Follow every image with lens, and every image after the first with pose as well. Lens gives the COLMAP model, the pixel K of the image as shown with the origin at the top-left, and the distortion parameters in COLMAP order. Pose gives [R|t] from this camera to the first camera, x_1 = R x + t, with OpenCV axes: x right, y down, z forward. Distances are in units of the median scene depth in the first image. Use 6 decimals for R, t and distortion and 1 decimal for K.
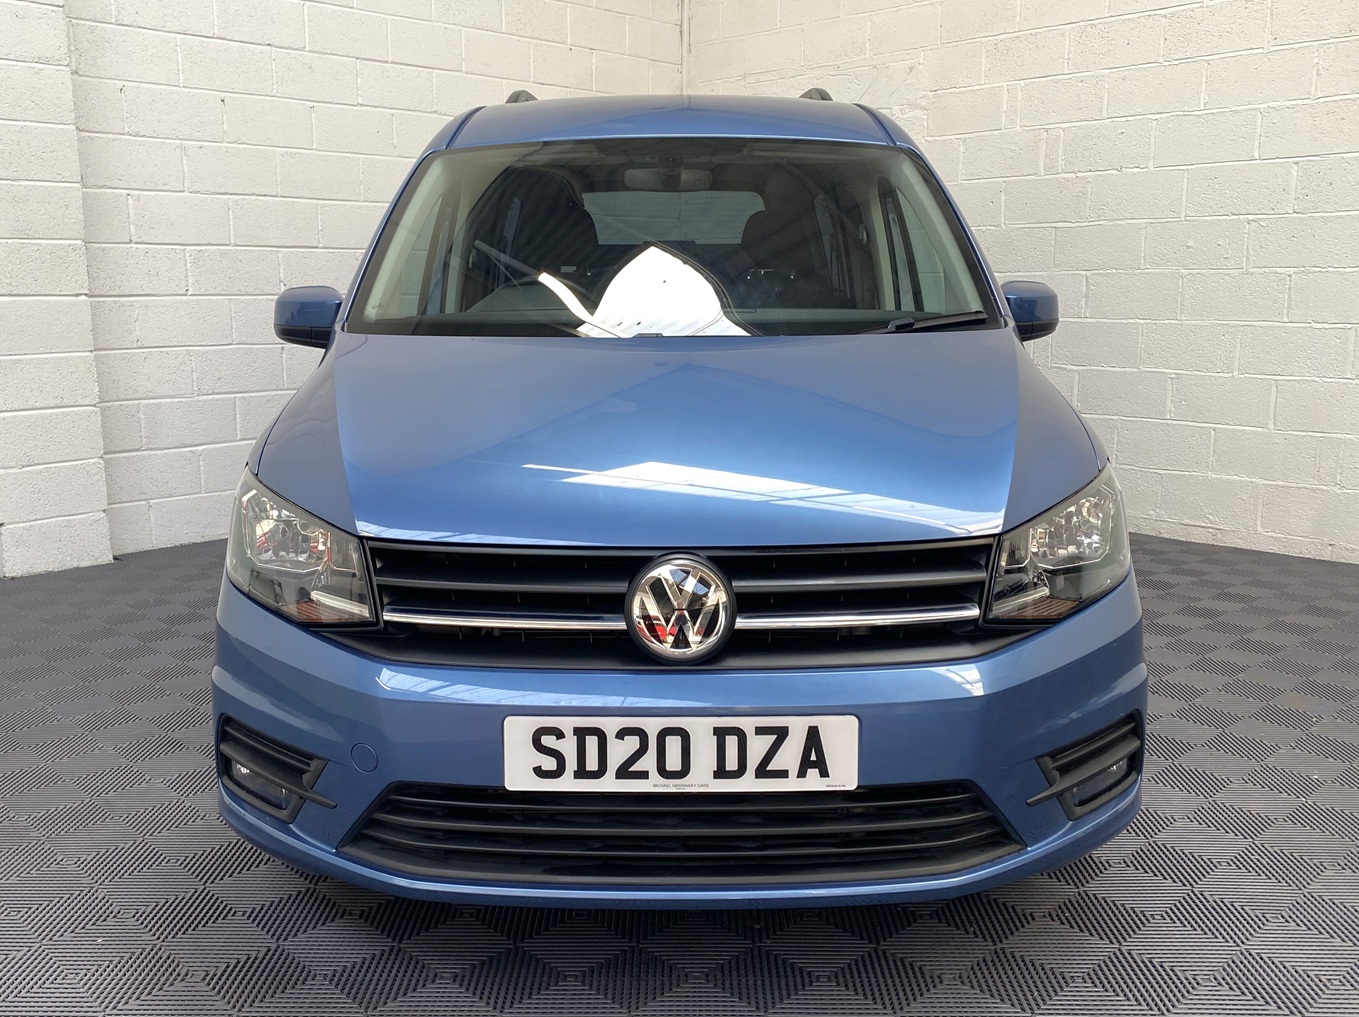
lens RADIAL K [[1232.8, 0, 679.5], [0, 1232.8, 508.5], [0, 0, 1]] dist [0.003300, 0.001775]
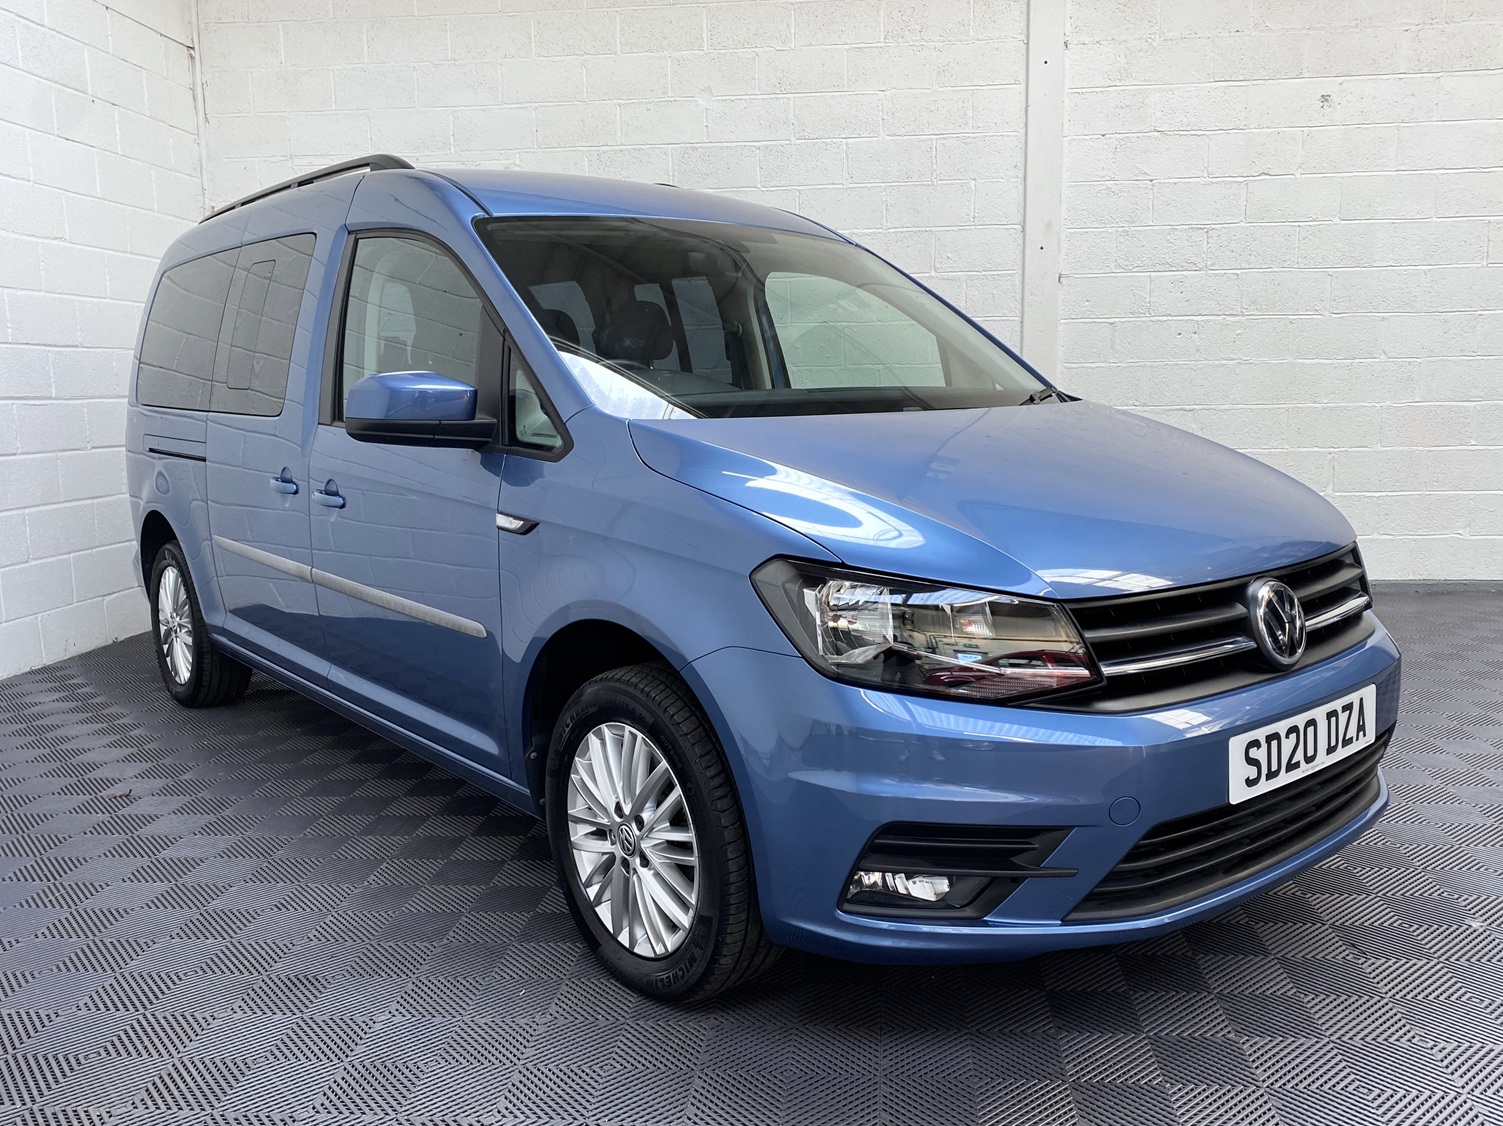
lens RADIAL K [[1210.1, 0, 760.1], [0, 1210.1, 584.9], [0, 0, 1]] dist [0.009850, -0.004293]
pose [[0.766193, -0.114633, 0.632303, -1.134364], [0.128952, 0.991373, 0.023473, -0.047692], [-0.629539, 0.063552, 0.774366, 0.414883]]
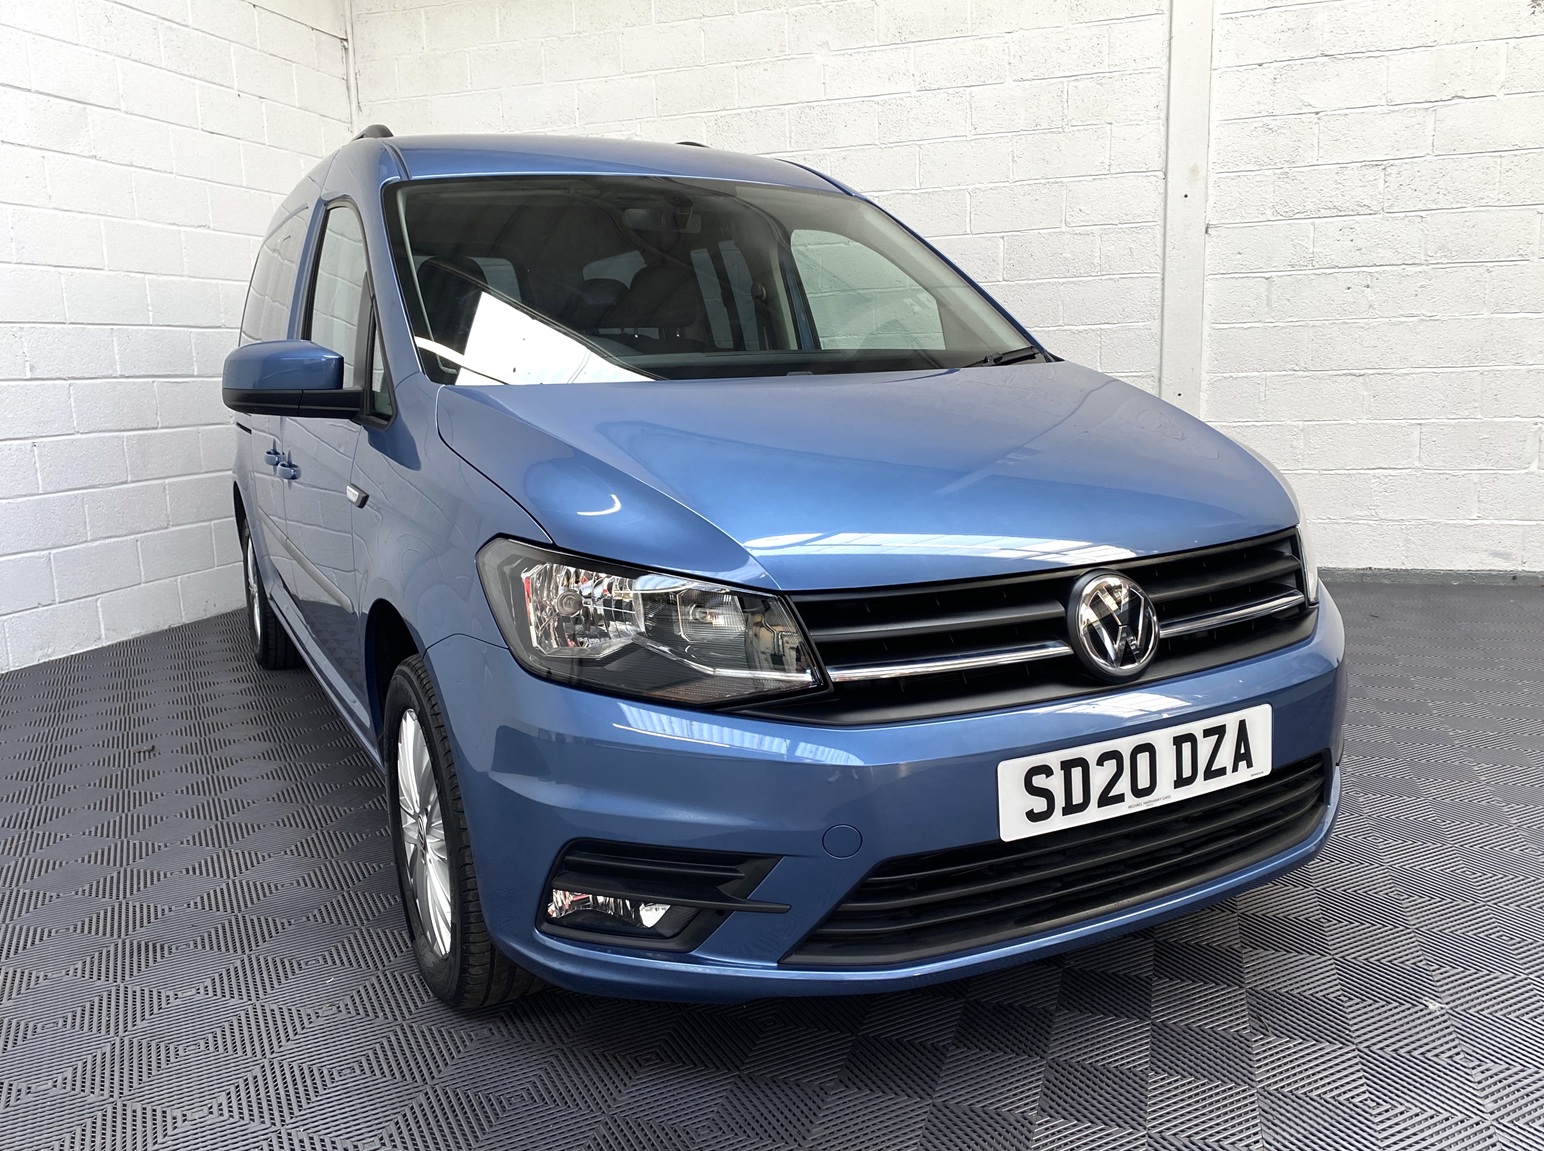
lens RADIAL K [[1209.1, 0, 771.9], [0, 1209.1, 585.0], [0, 0, 1]] dist [0.003627, 0.005489]
pose [[0.885485, -0.106827, 0.452222, -0.684186], [0.110521, 0.993705, 0.018331, 0.001604], [-0.451333, 0.033748, 0.891717, 0.268245]]
